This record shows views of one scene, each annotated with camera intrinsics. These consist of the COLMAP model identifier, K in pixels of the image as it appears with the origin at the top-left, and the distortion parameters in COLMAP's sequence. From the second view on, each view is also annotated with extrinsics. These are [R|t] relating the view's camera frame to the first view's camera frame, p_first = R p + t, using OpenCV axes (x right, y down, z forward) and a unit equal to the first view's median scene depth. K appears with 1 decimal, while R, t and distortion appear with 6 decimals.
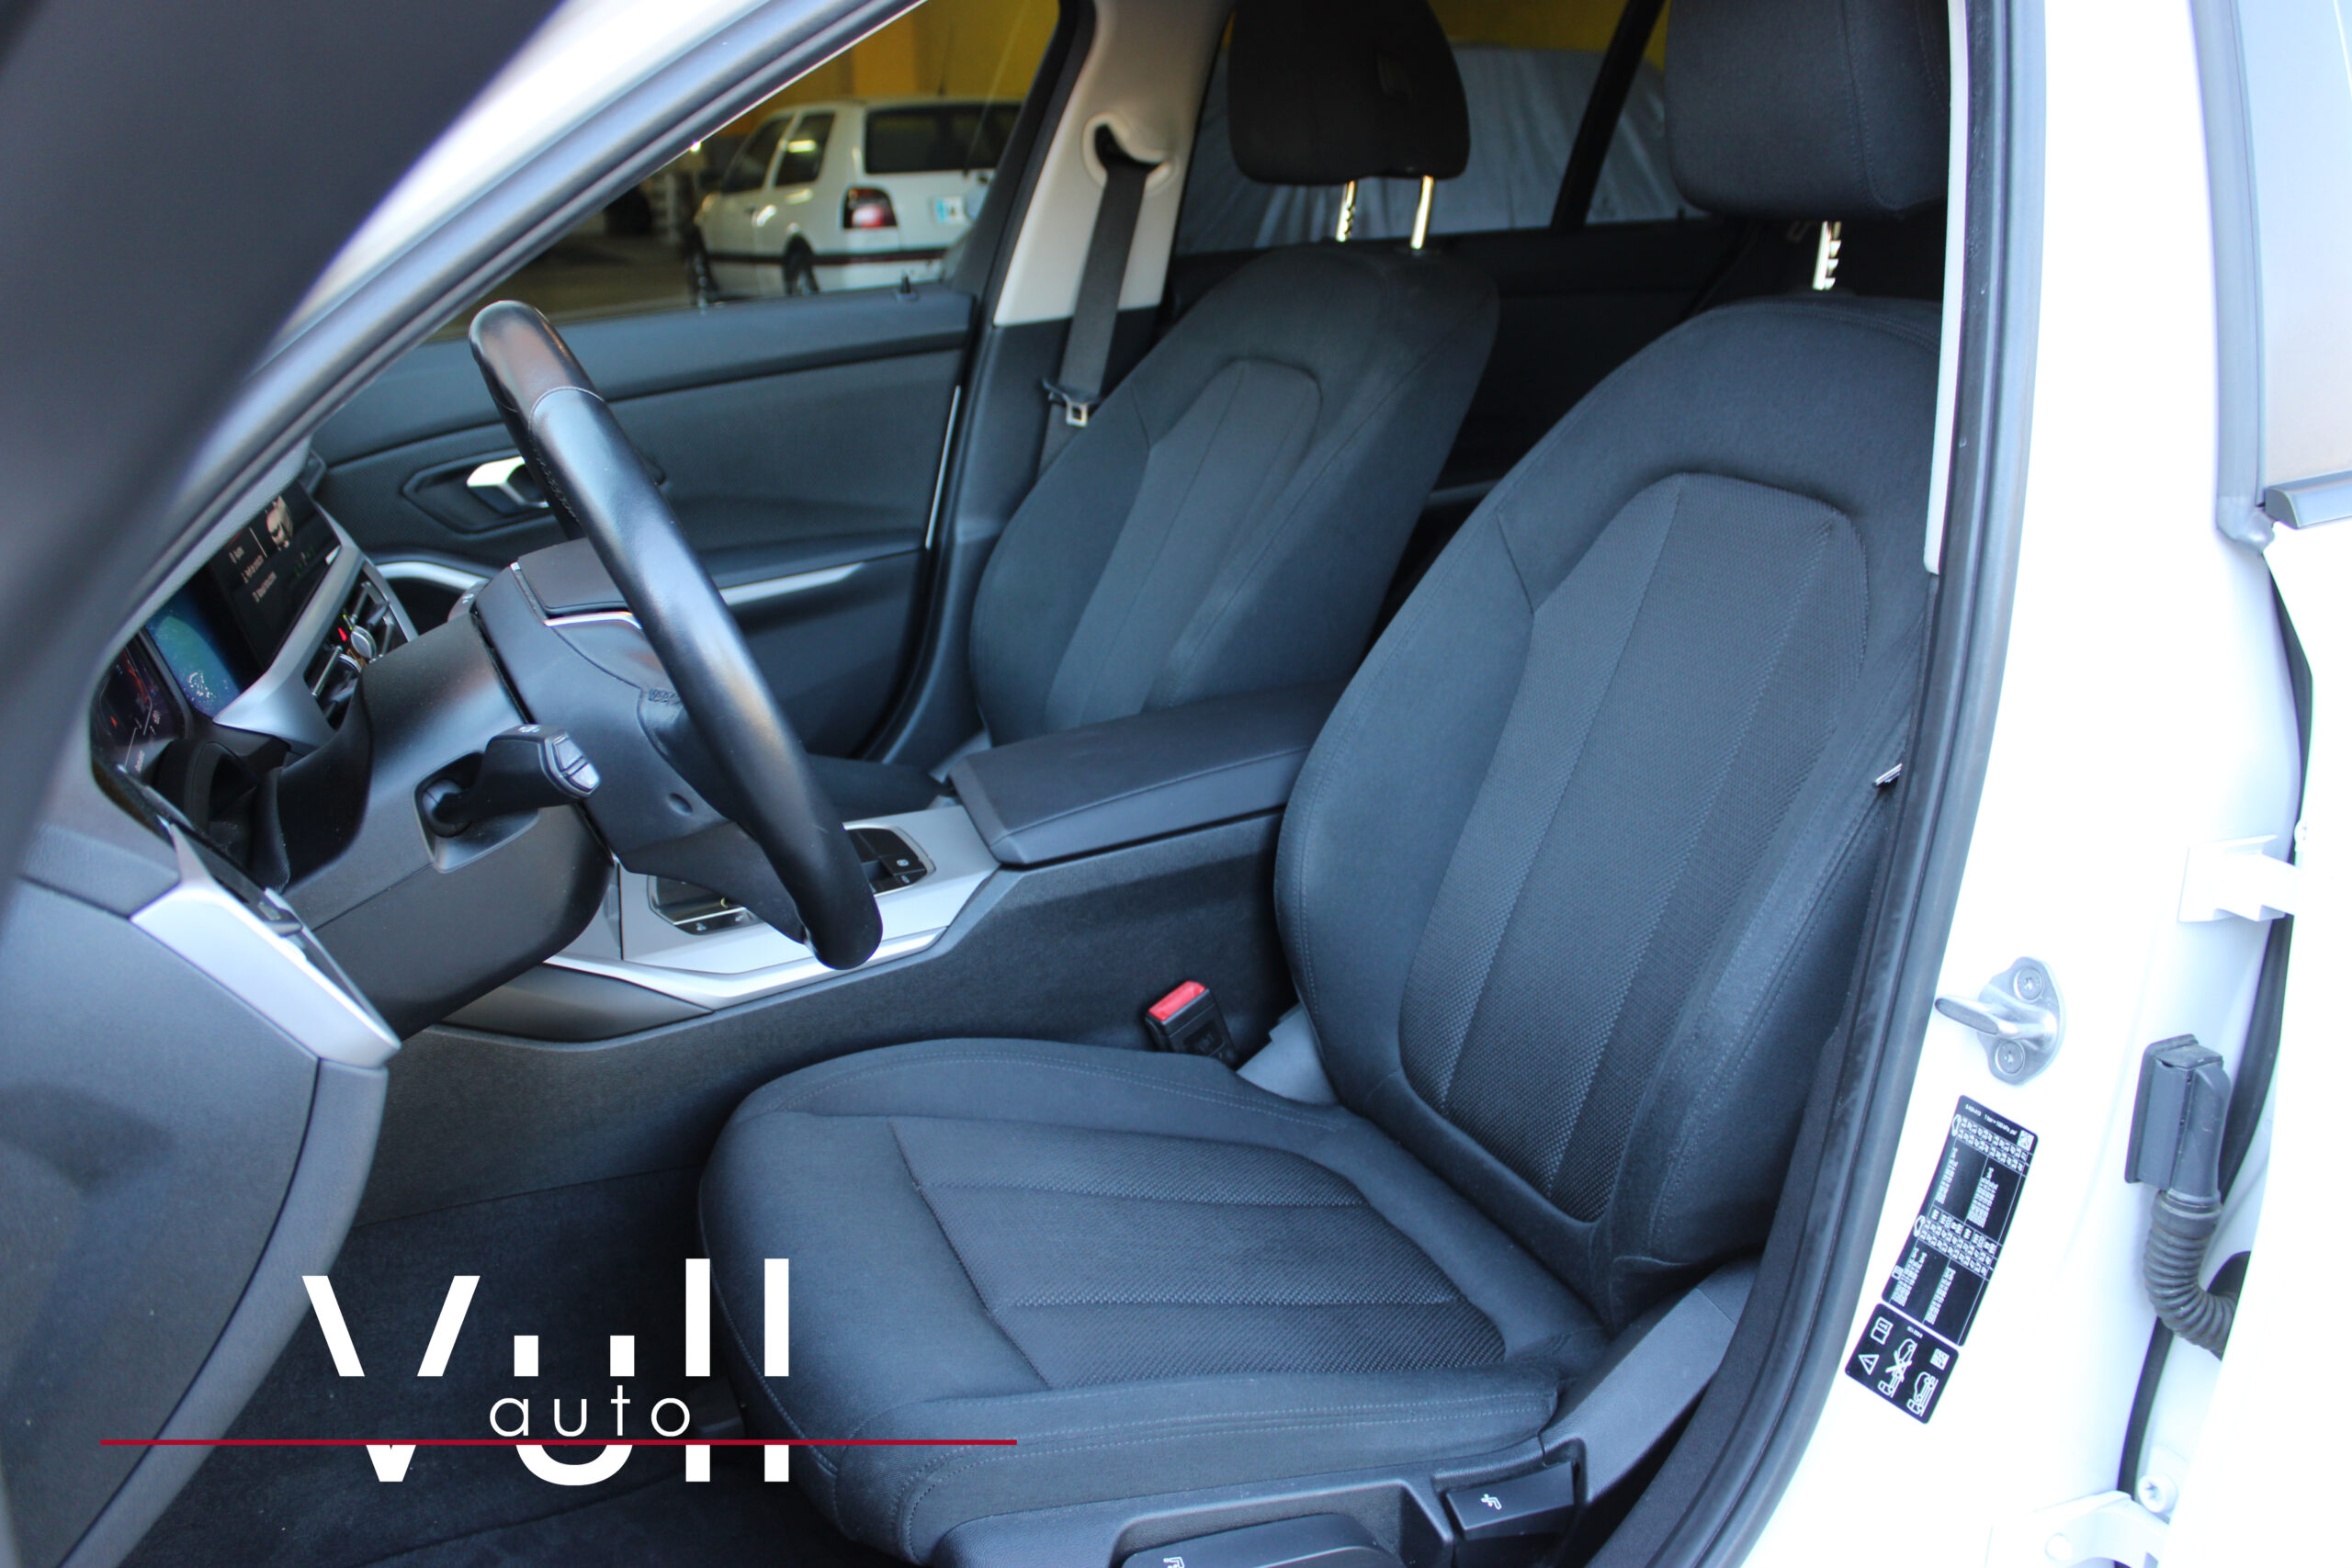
lens RADIAL K [[1956.1, 0, 1172.2], [0, 1956.1, 777.9], [0, 0, 1]] dist [-0.147876, 0.086752]
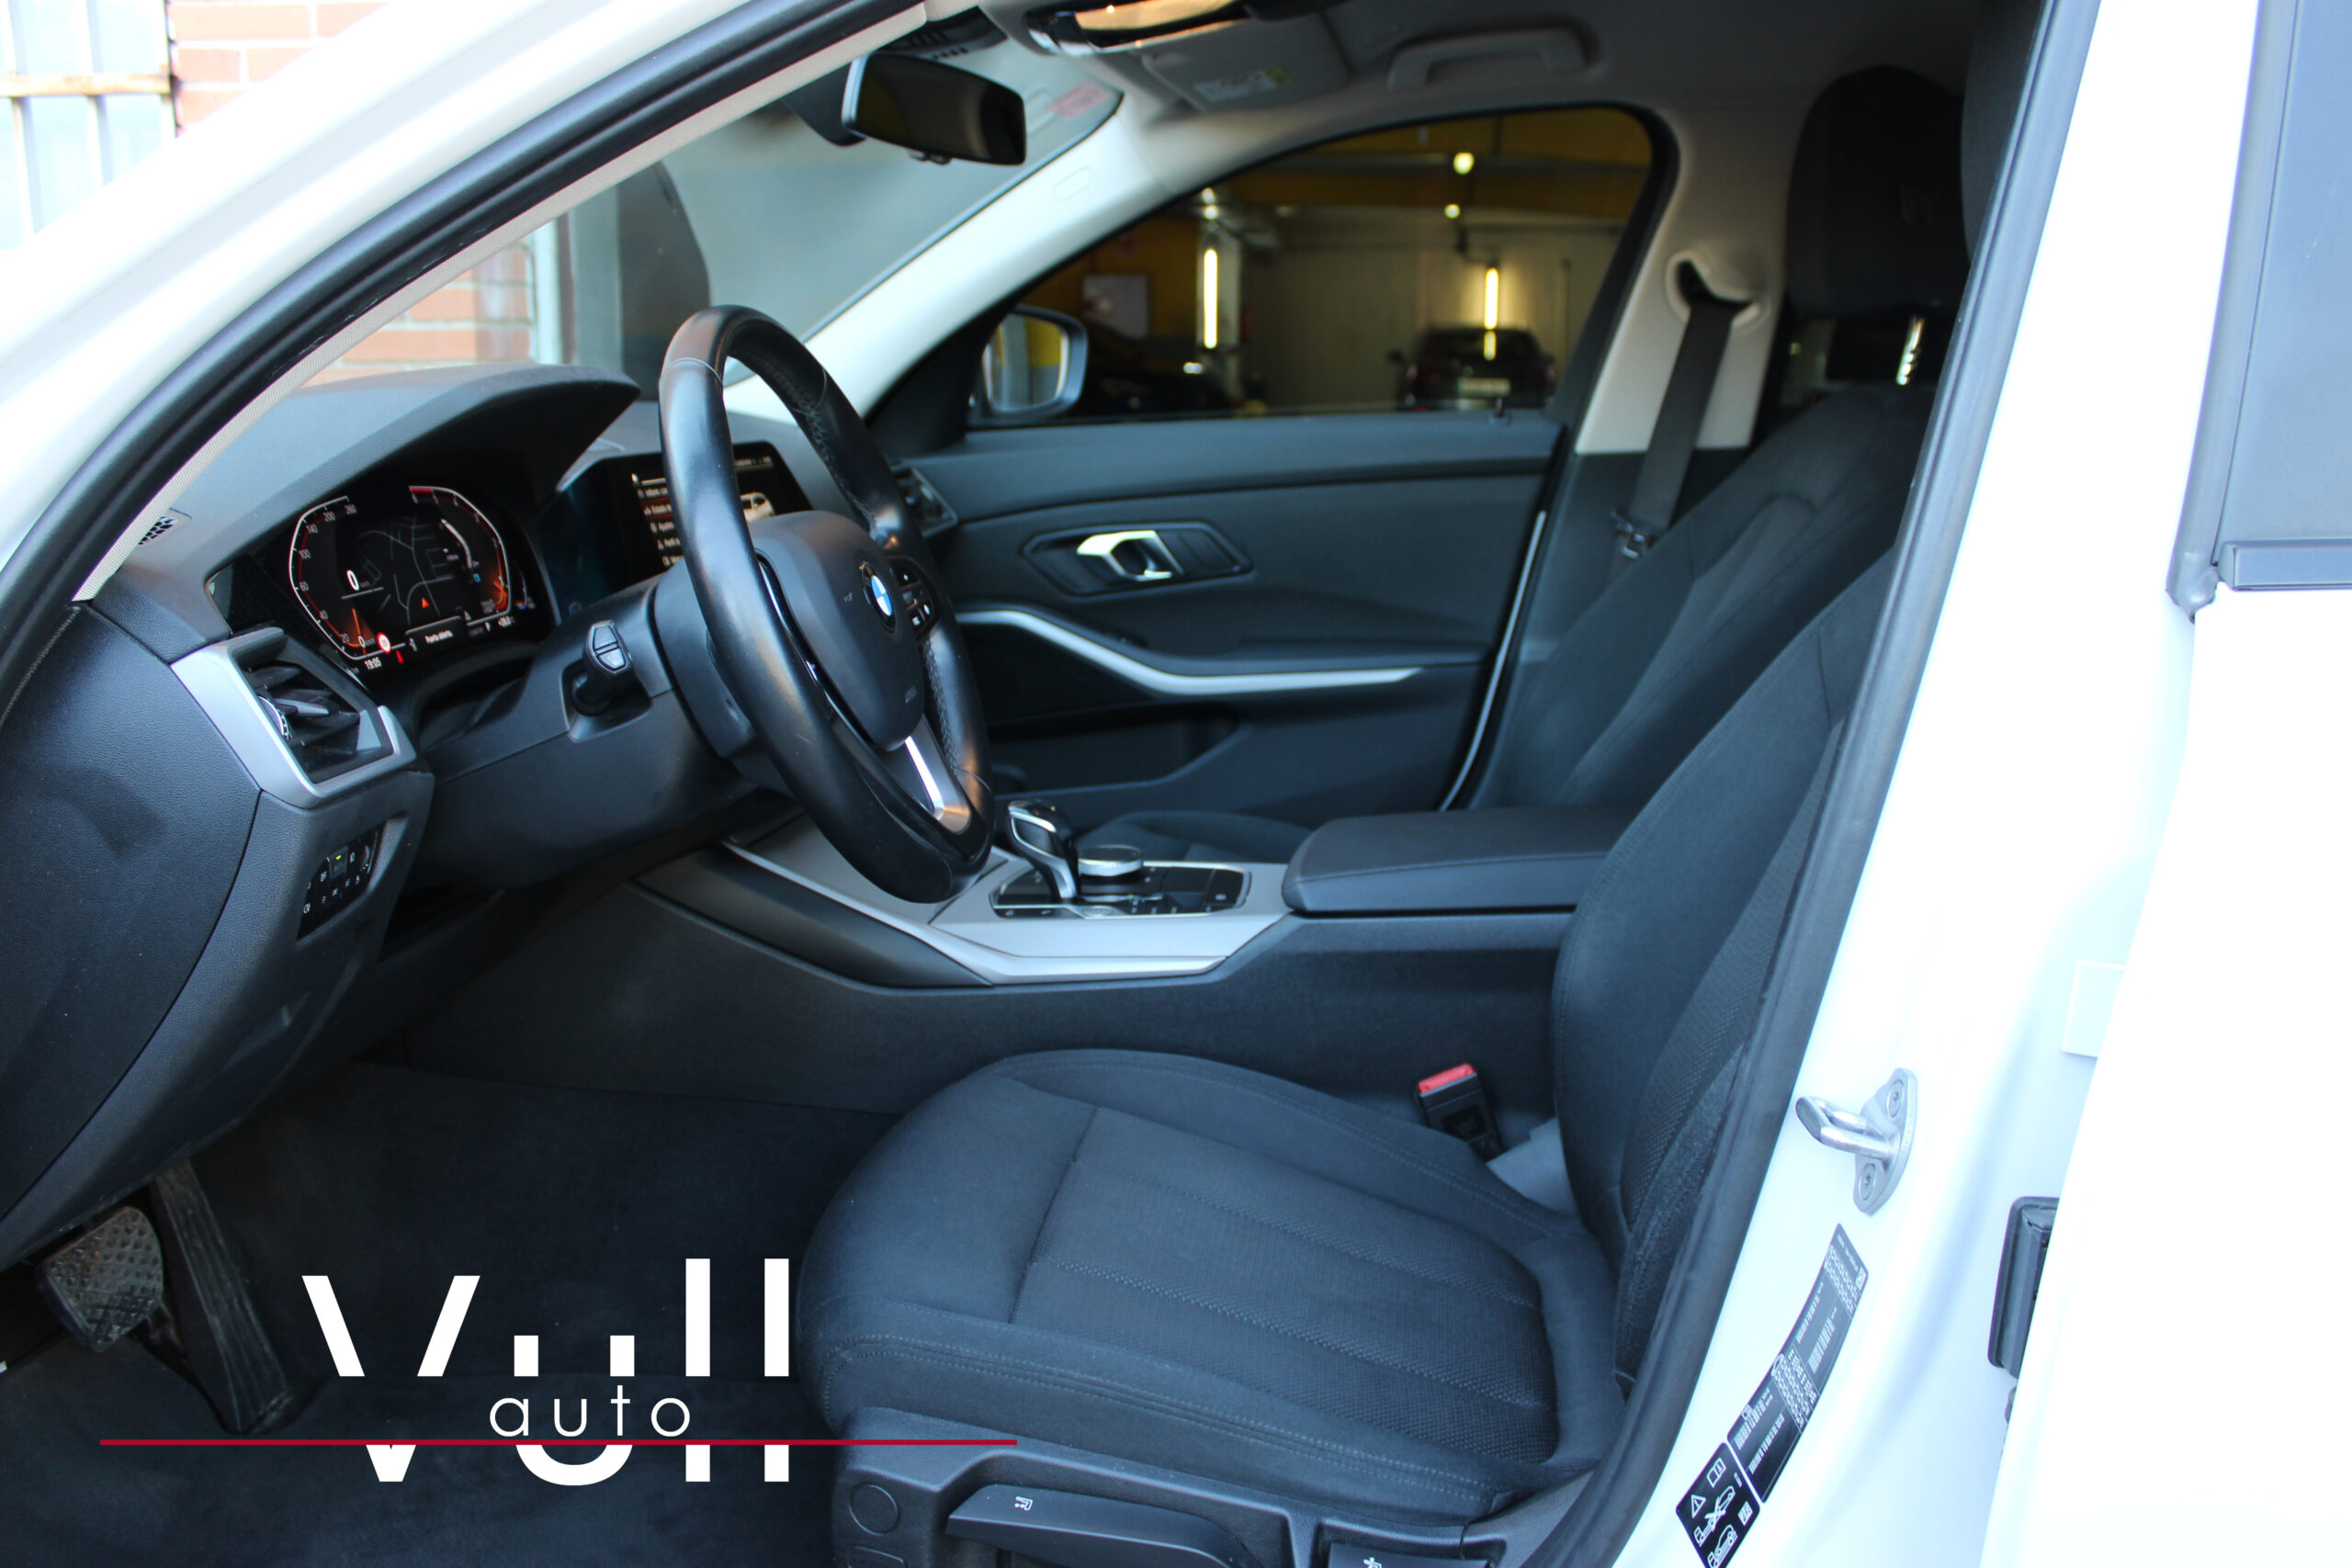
lens RADIAL K [[1956.1, 0, 1240.9], [0, 1956.1, 790.9], [0, 0, 1]] dist [-0.147876, 0.086752]
pose [[0.880833, 0.133316, -0.454269, 0.348415], [-0.177929, 0.982409, -0.056695, 0.045159], [0.438720, 0.130767, 0.889058, 0.049219]]
